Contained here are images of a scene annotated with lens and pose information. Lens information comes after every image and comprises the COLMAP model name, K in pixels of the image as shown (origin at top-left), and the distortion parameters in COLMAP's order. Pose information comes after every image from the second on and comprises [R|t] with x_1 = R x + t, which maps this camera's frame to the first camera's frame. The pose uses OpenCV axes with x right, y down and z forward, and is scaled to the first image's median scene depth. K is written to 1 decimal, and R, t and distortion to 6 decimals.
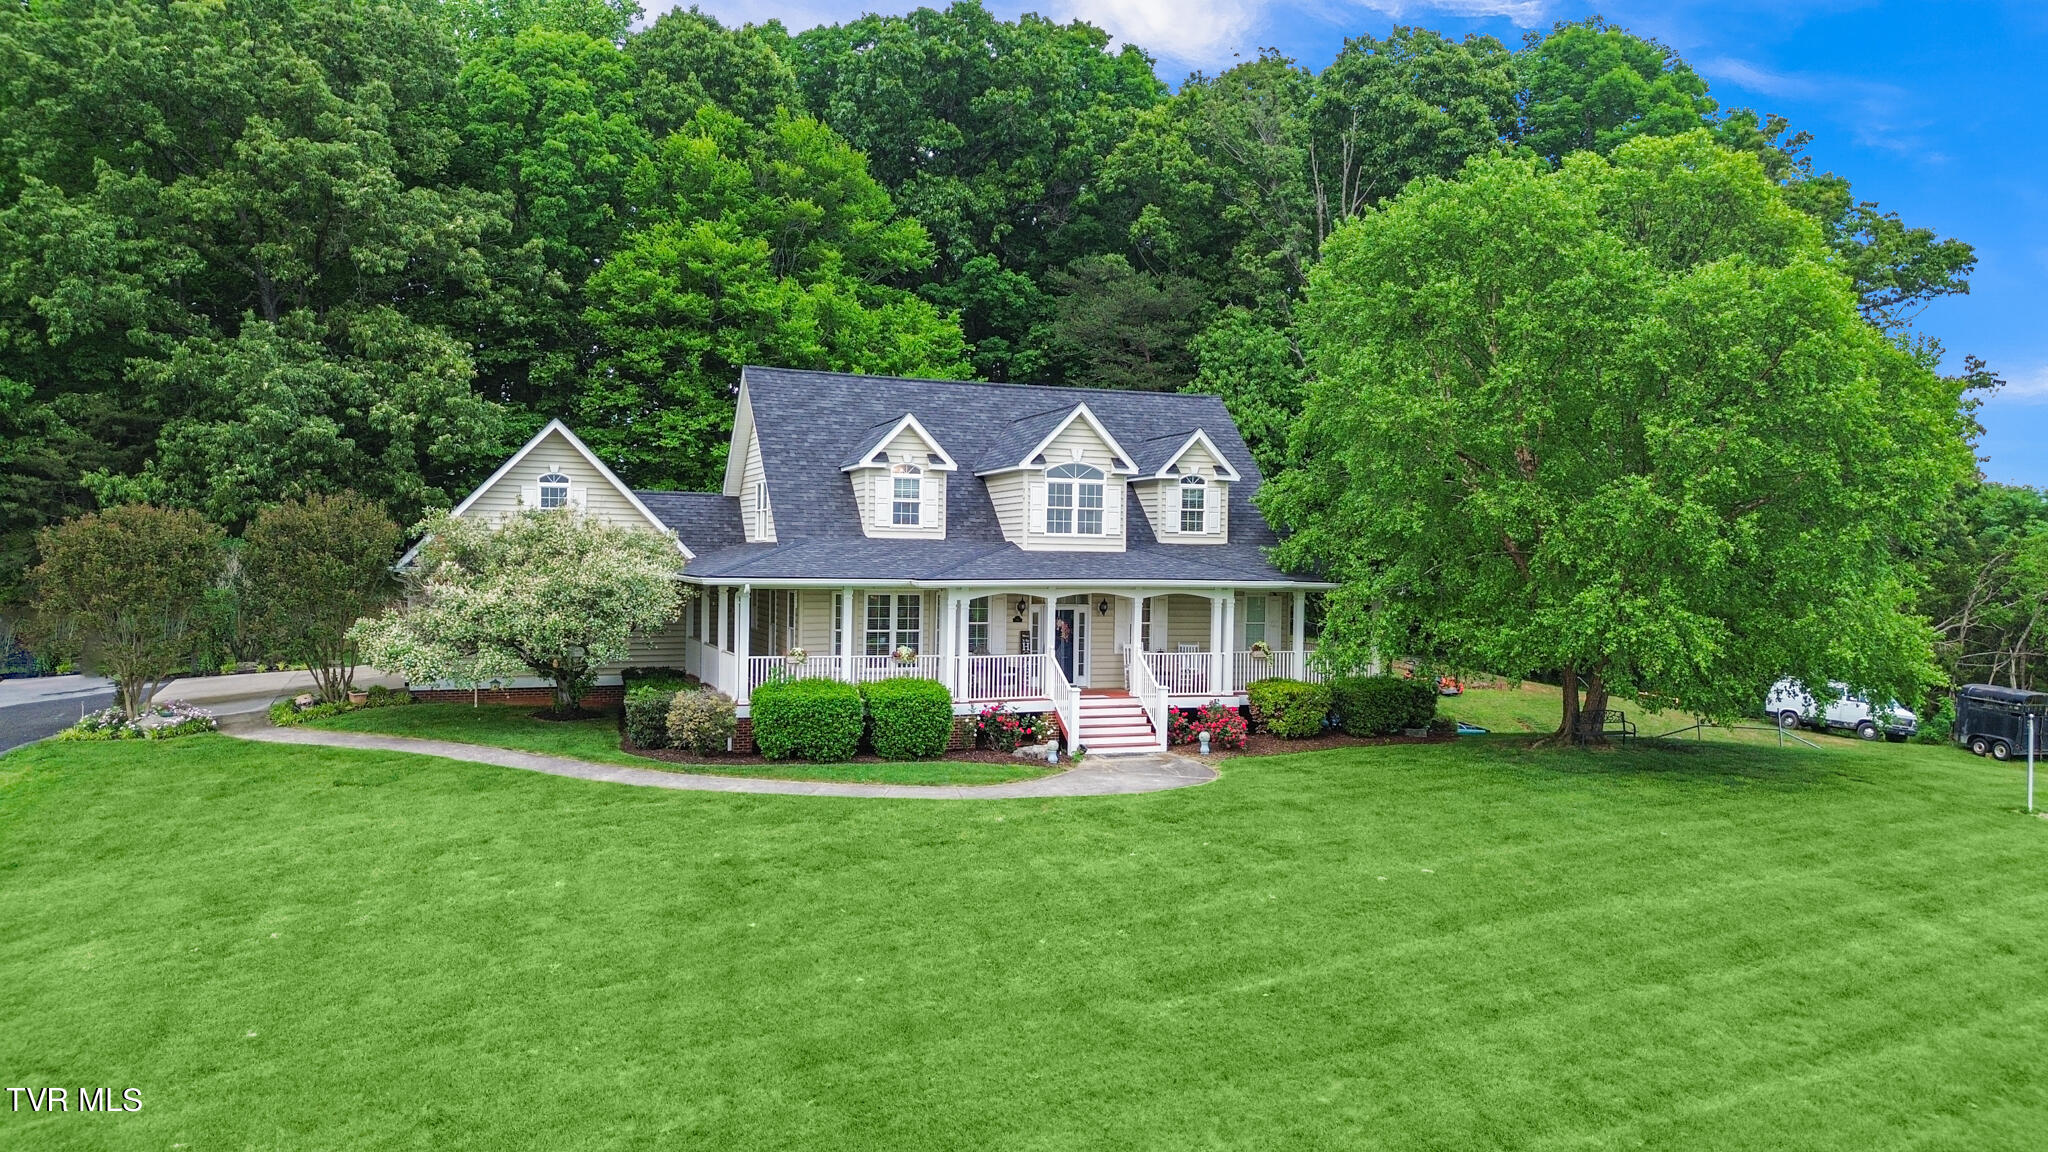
lens RADIAL K [[1459.3, 0, 1024.0], [0, 1459.3, 576.0], [0, 0, 1]] dist [0.105188, -0.172600]
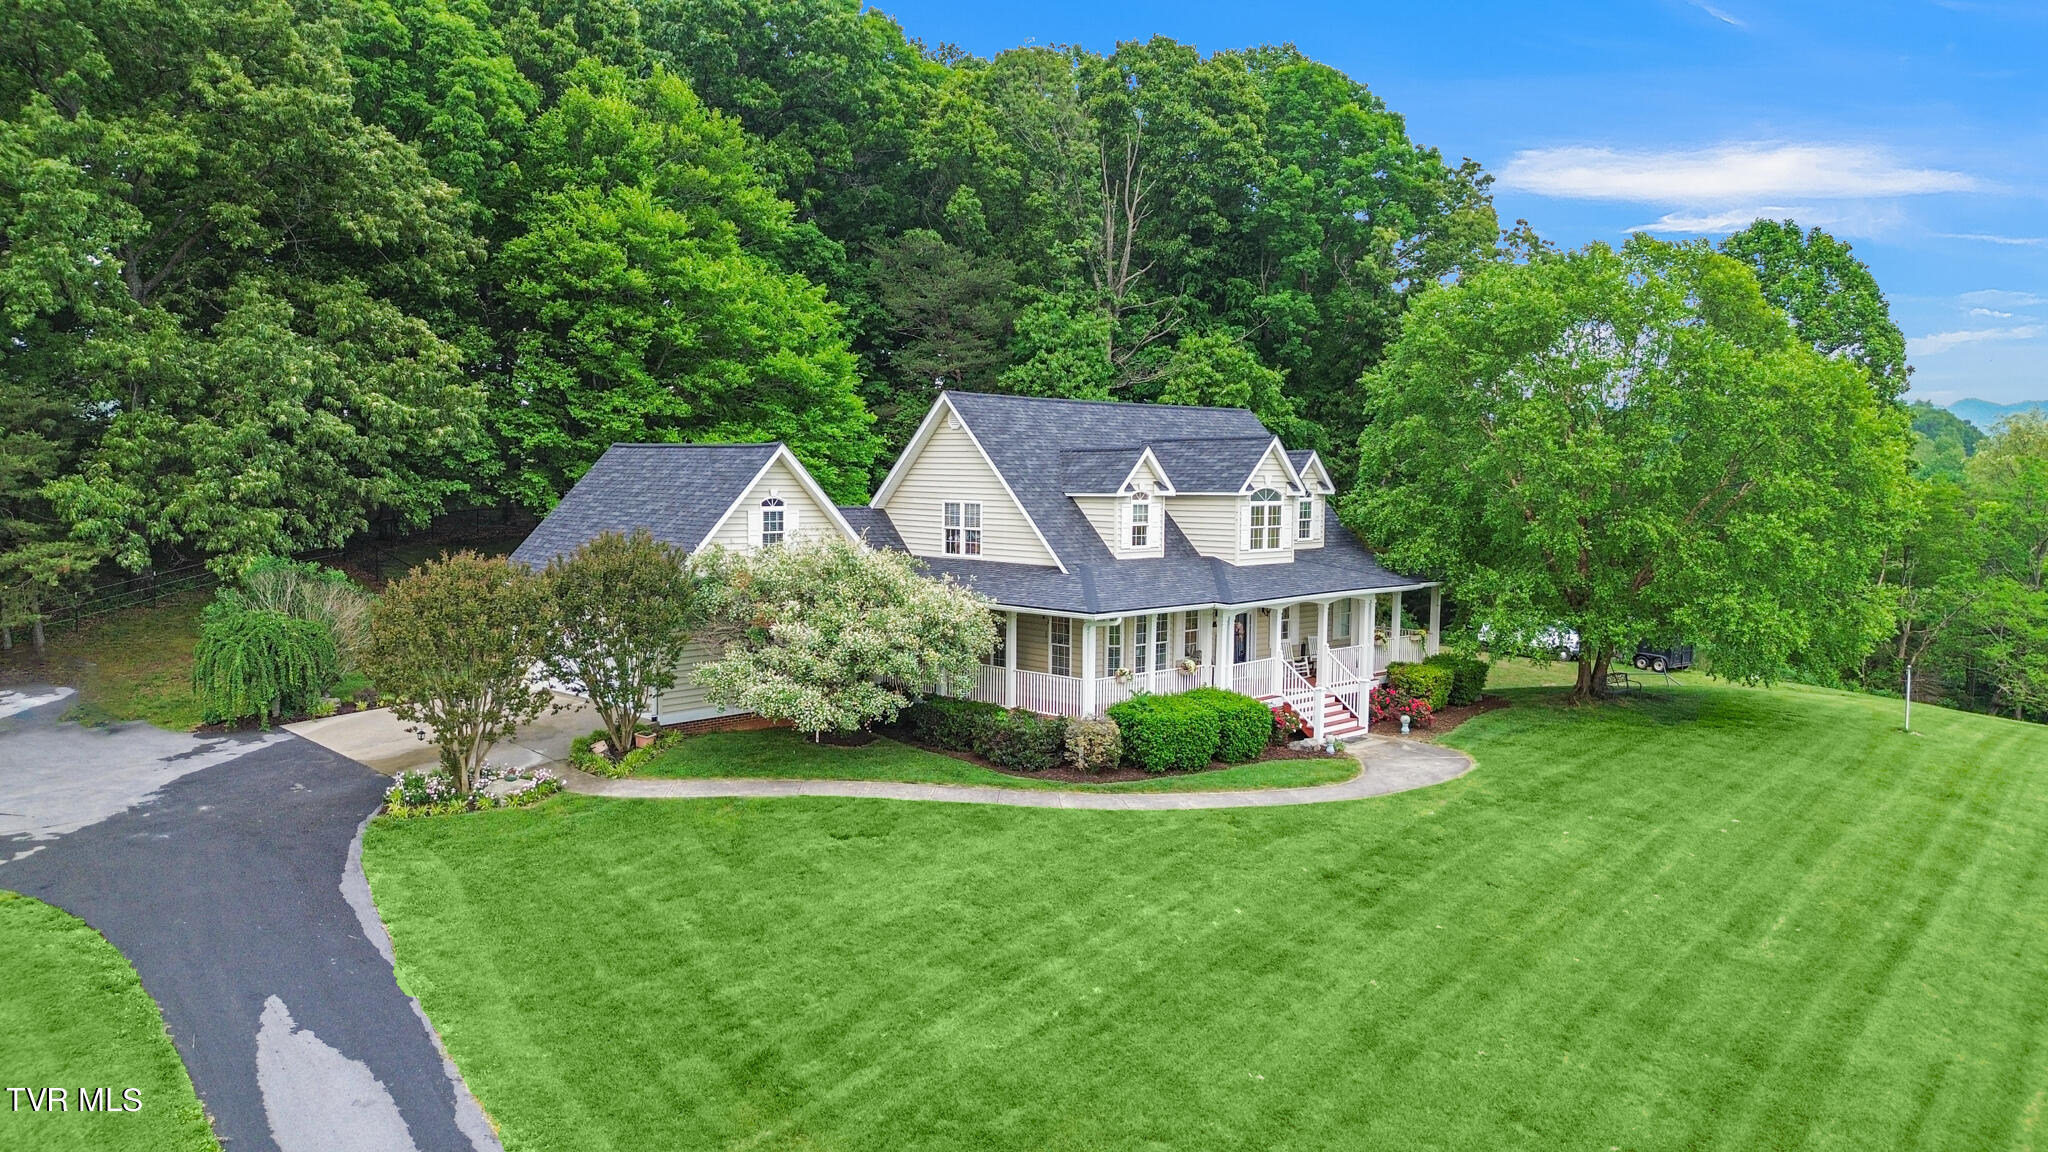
lens RADIAL K [[1459.3, 0, 1024.0], [0, 1459.3, 576.0], [0, 0, 1]] dist [0.105188, -0.172600]
pose [[0.908648, -0.036316, 0.415982, -0.577750], [0.008726, 0.997645, 0.068034, -0.082059], [-0.417473, -0.058189, 0.906824, 0.029780]]
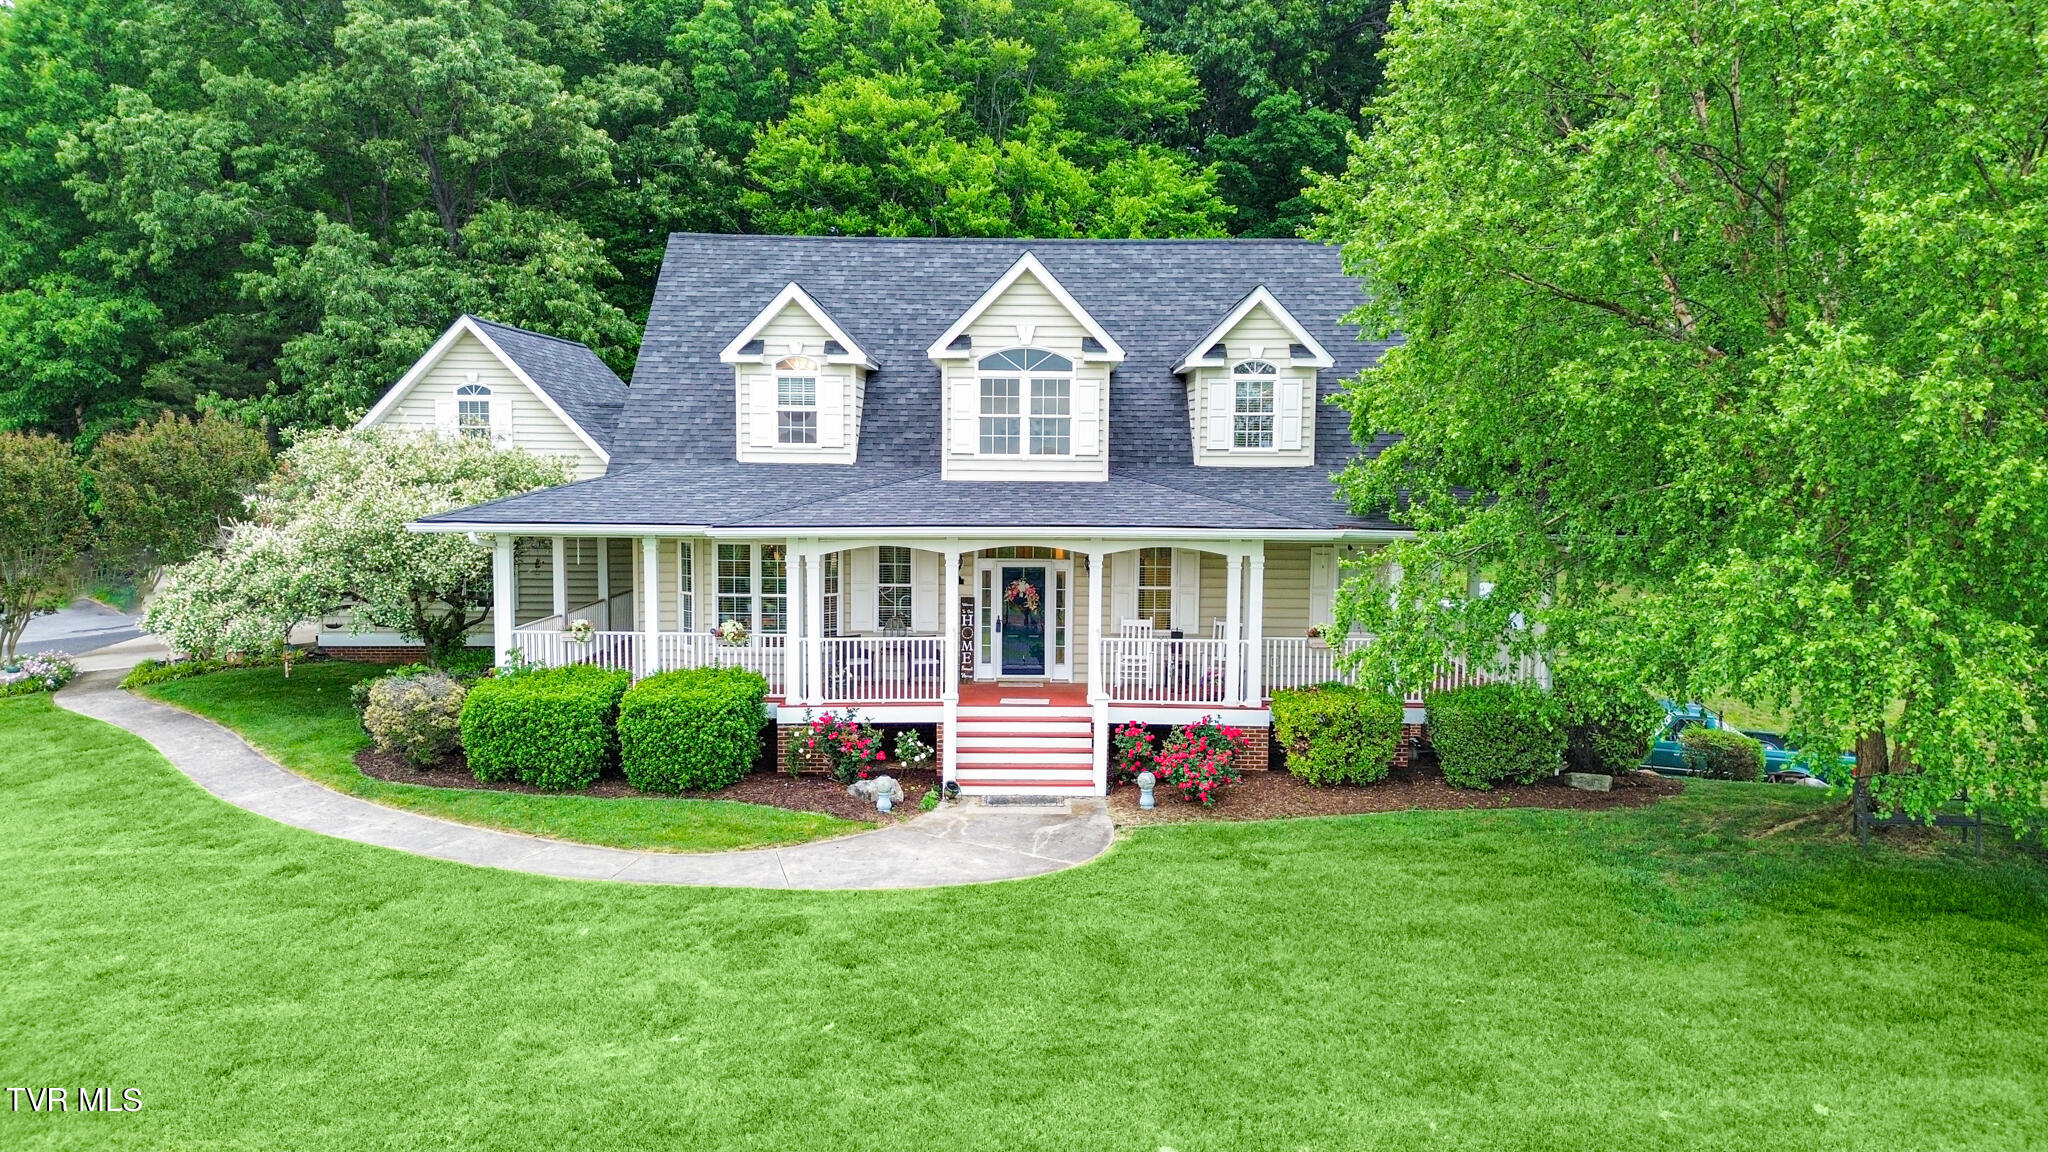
lens RADIAL K [[1459.3, 0, 1024.0], [0, 1459.3, 576.0], [0, 0, 1]] dist [0.105188, -0.172600]
pose [[0.929152, 0.021762, -0.369057, 0.263095], [0.001460, 0.998042, 0.062529, -0.014206], [0.369696, -0.058638, 0.927301, 0.353556]]
